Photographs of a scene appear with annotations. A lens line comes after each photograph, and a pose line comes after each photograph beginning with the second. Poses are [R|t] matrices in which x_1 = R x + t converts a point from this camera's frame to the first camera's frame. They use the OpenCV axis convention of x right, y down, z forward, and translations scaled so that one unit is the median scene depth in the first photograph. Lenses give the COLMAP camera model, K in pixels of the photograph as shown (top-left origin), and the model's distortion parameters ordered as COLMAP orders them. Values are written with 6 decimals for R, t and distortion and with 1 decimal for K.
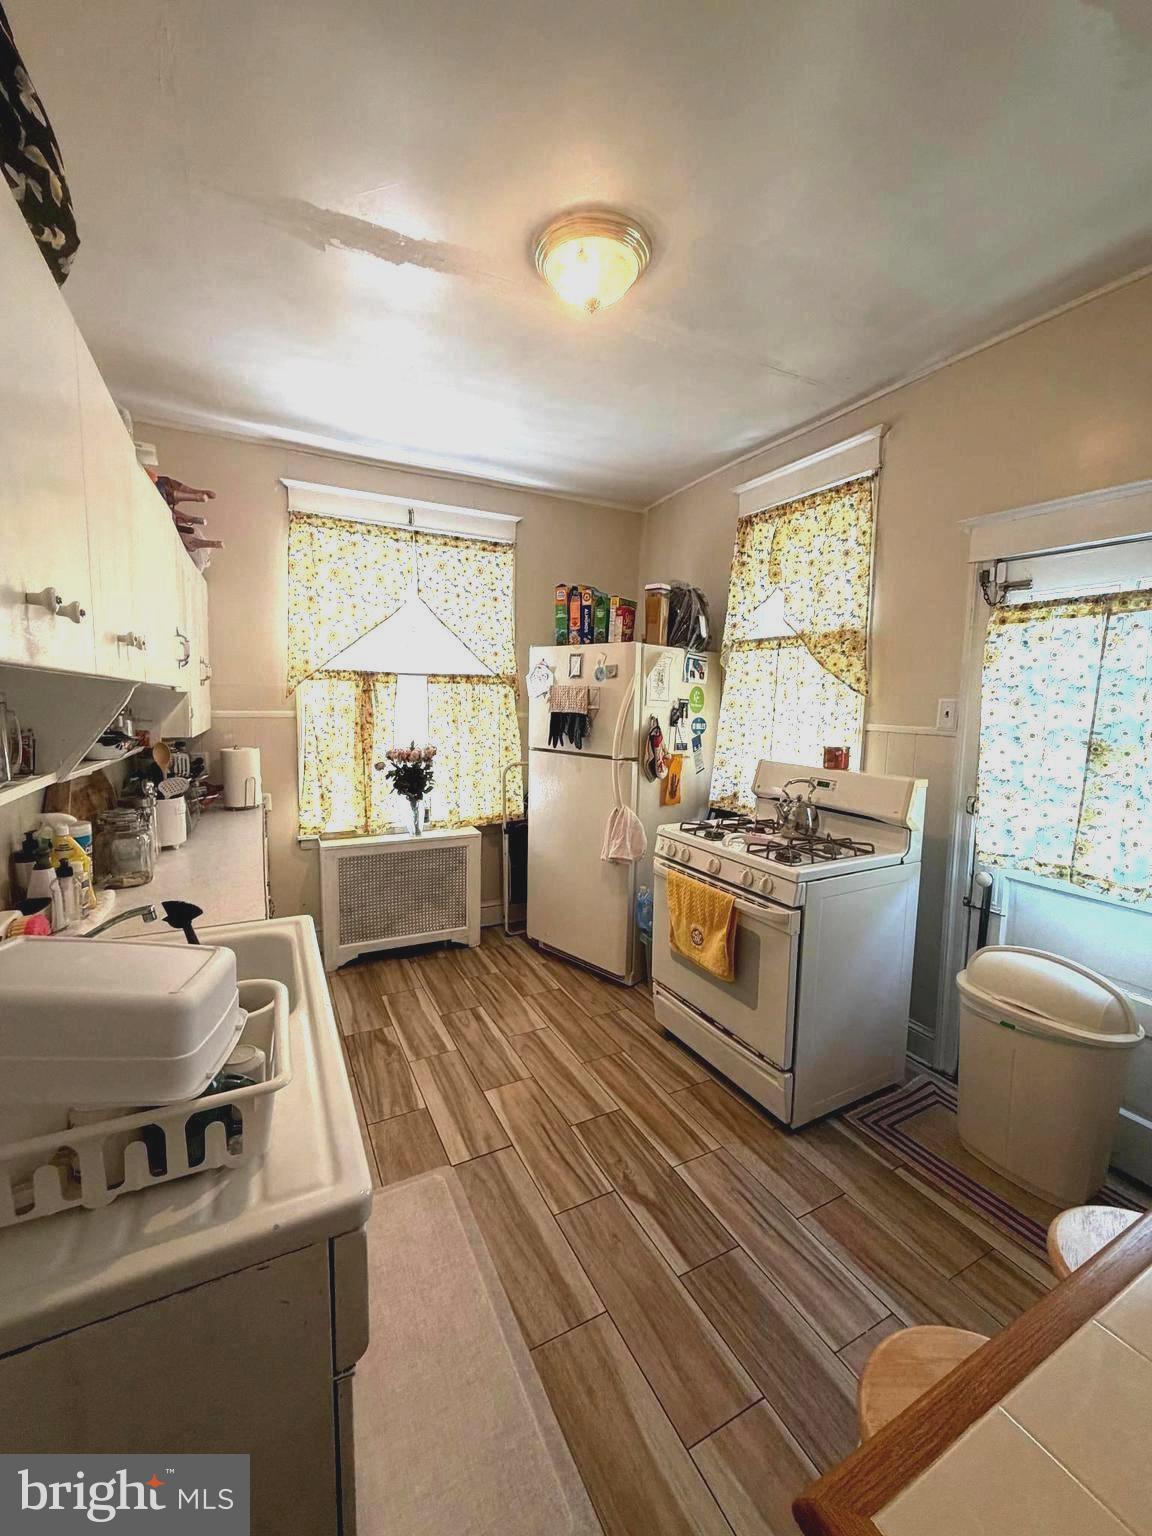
lens RADIAL K [[612.3, 0, 578.0], [0, 612.3, 766.7], [0, 0, 1]] dist [-0.003378, 0.000782]
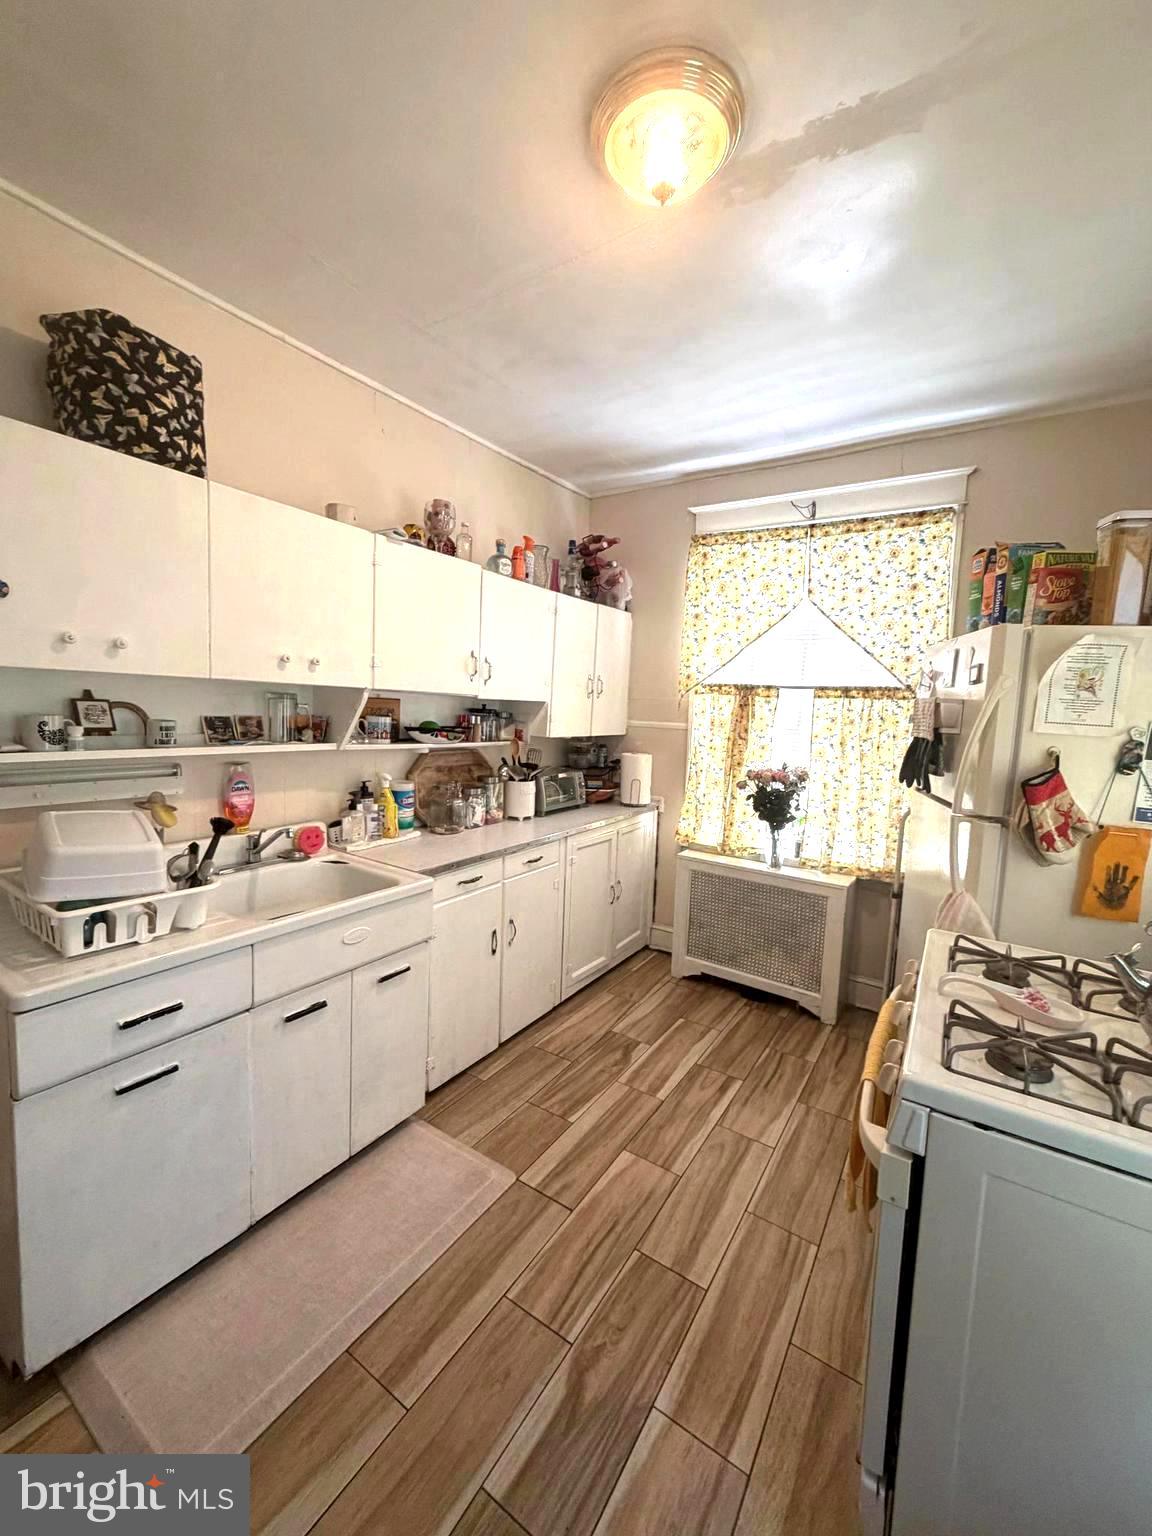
lens RADIAL K [[612.3, 0, 573.3], [0, 612.3, 765.2], [0, 0, 1]] dist [-0.003378, 0.000782]
pose [[0.484024, 0.091983, -0.870207, 0.369366], [-0.128895, 0.991107, 0.033069, -0.028716], [0.865509, 0.096159, 0.491576, 0.311392]]
